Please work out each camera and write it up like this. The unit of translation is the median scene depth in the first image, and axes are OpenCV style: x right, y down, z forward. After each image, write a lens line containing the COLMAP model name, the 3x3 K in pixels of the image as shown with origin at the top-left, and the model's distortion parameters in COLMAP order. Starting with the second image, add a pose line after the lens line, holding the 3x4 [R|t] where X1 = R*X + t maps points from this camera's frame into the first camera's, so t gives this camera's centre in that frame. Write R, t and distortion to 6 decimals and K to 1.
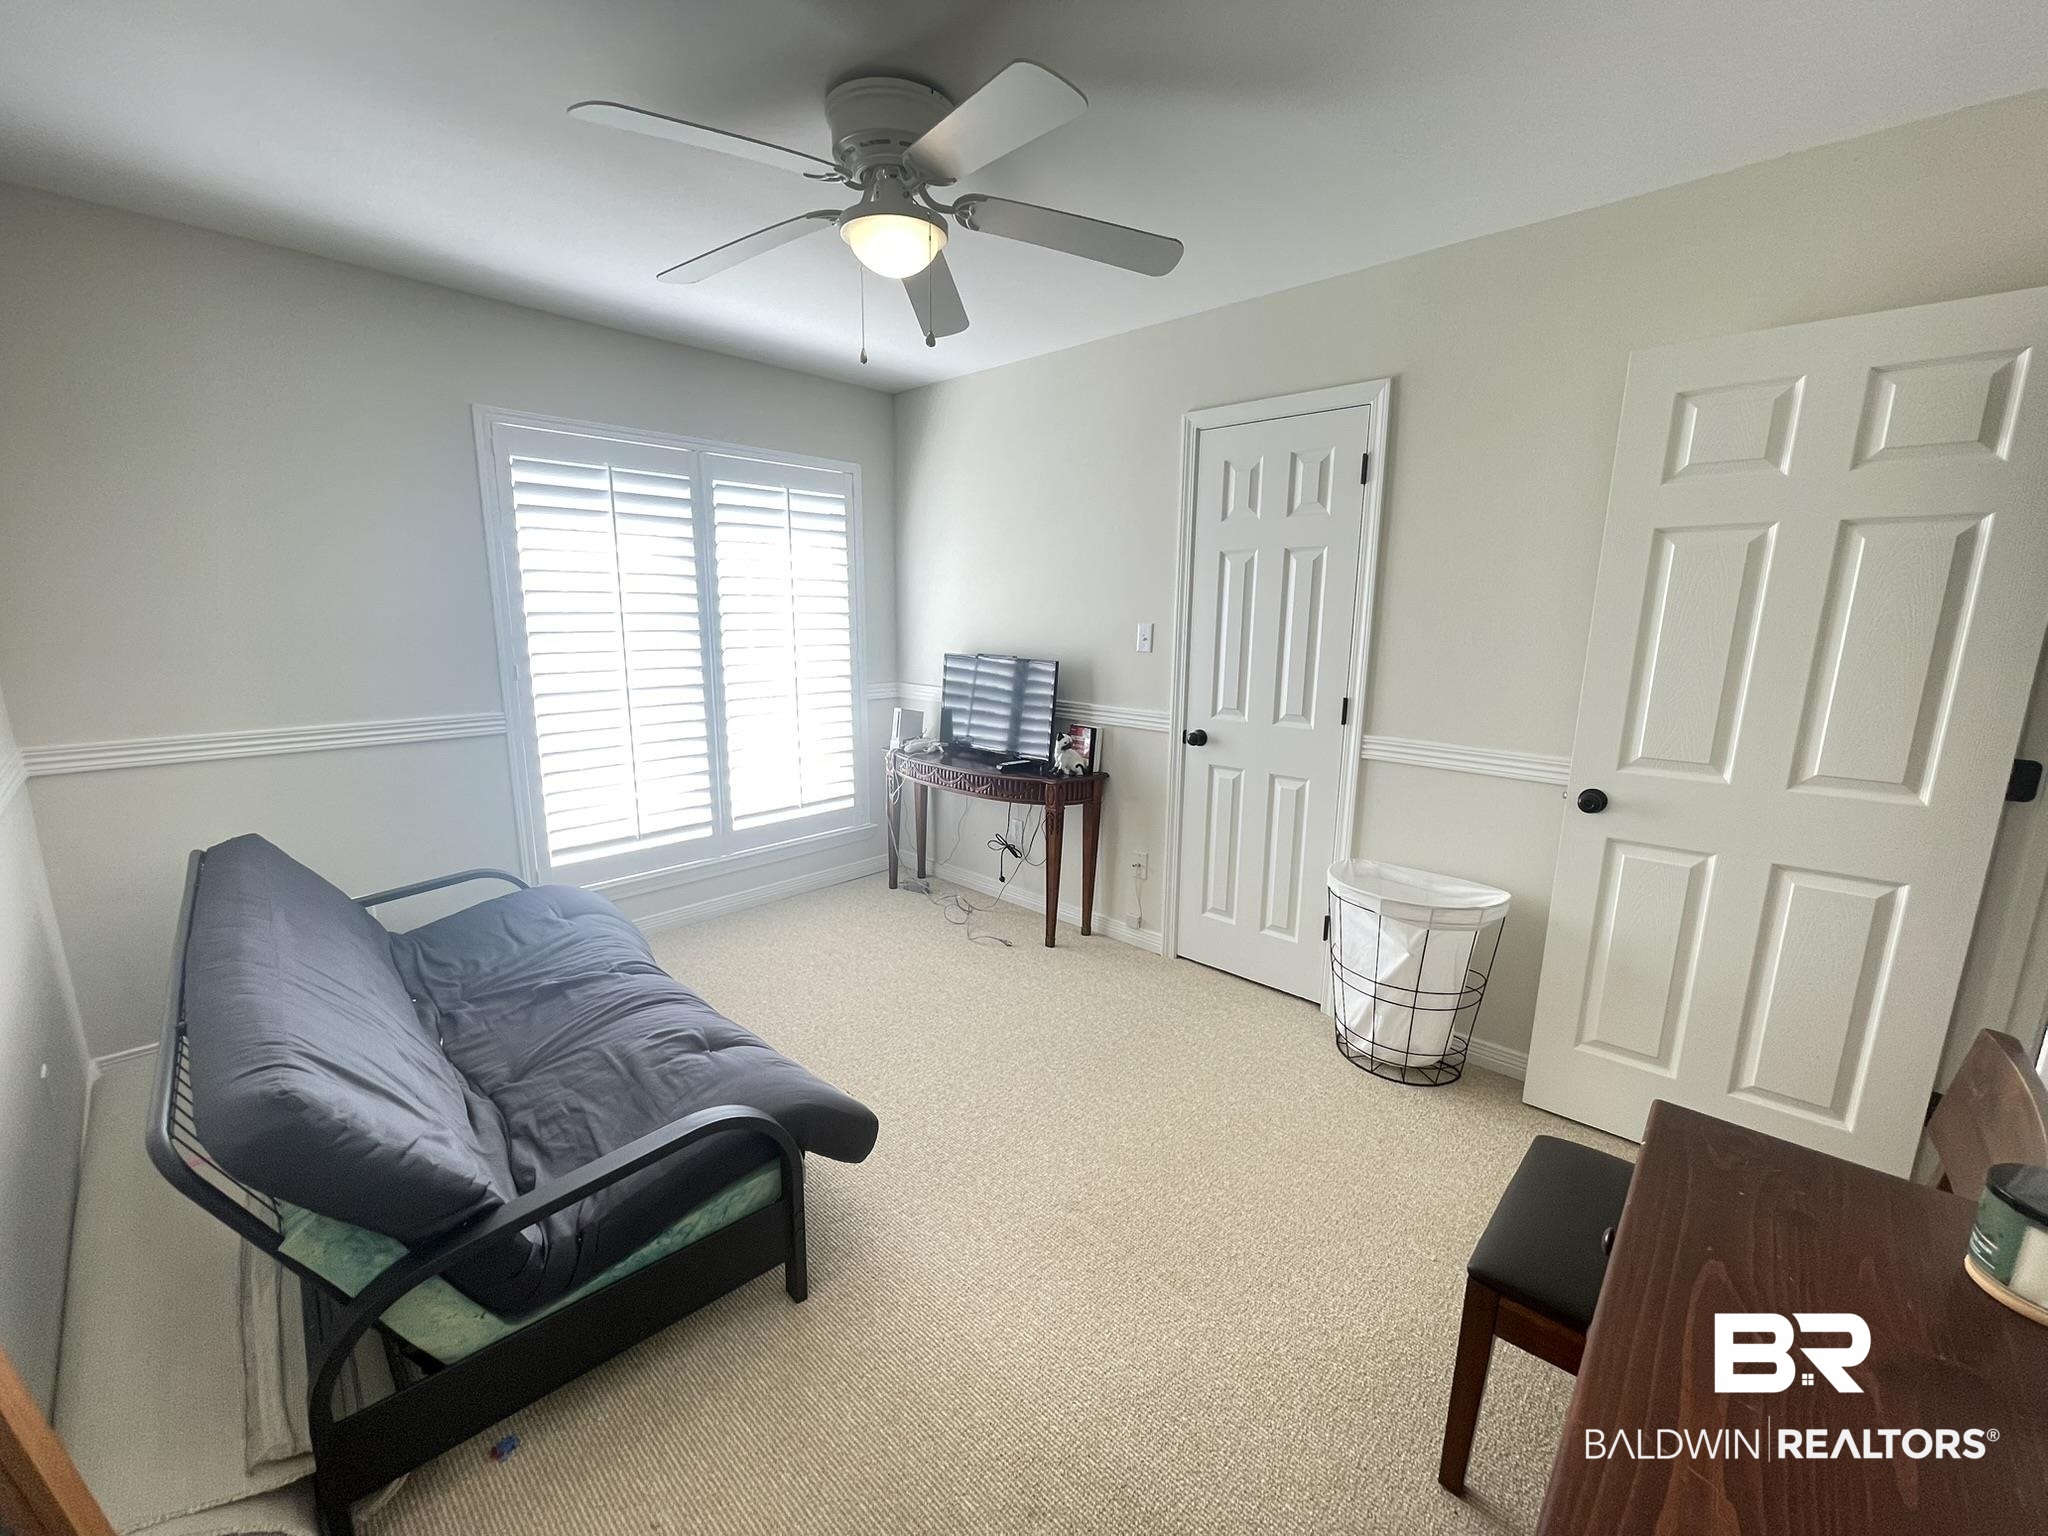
lens RADIAL K [[821.8, 0, 1023.8], [0, 821.8, 761.0], [0, 0, 1]] dist [0.001515, -0.001083]
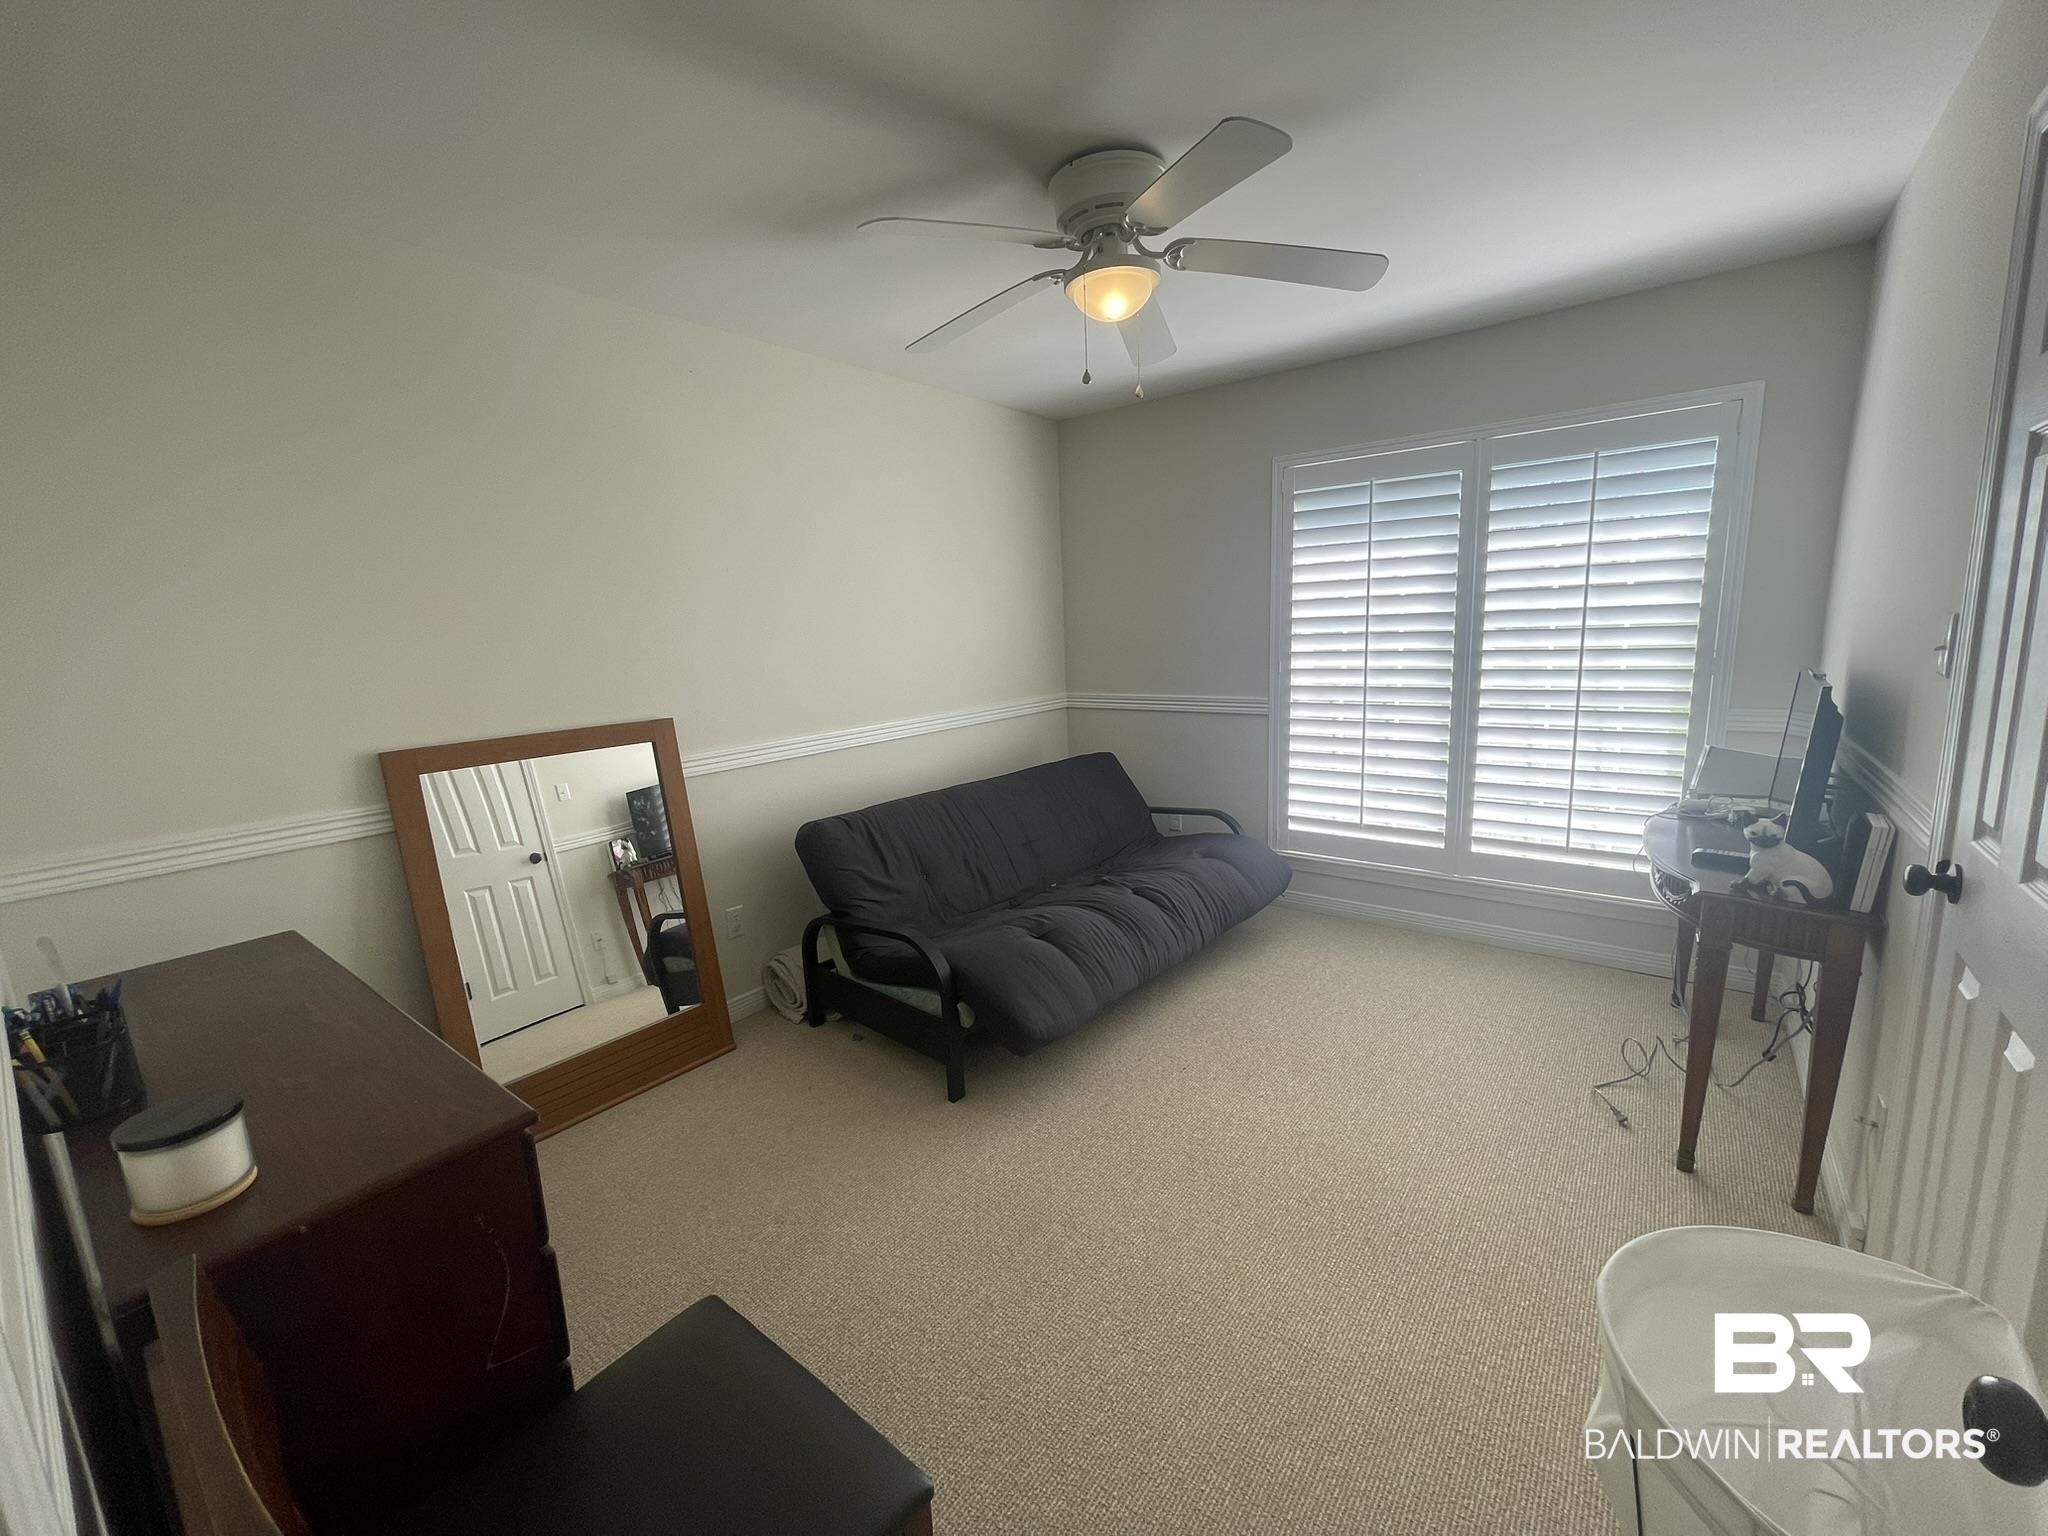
lens RADIAL K [[821.8, 0, 1027.7], [0, 821.8, 772.0], [0, 0, 1]] dist [0.001515, -0.001083]
pose [[0.093282, 0.160028, -0.982695, 0.506644], [-0.148976, 0.978131, 0.145144, -0.065232], [0.984431, 0.132859, 0.115082, 0.423025]]
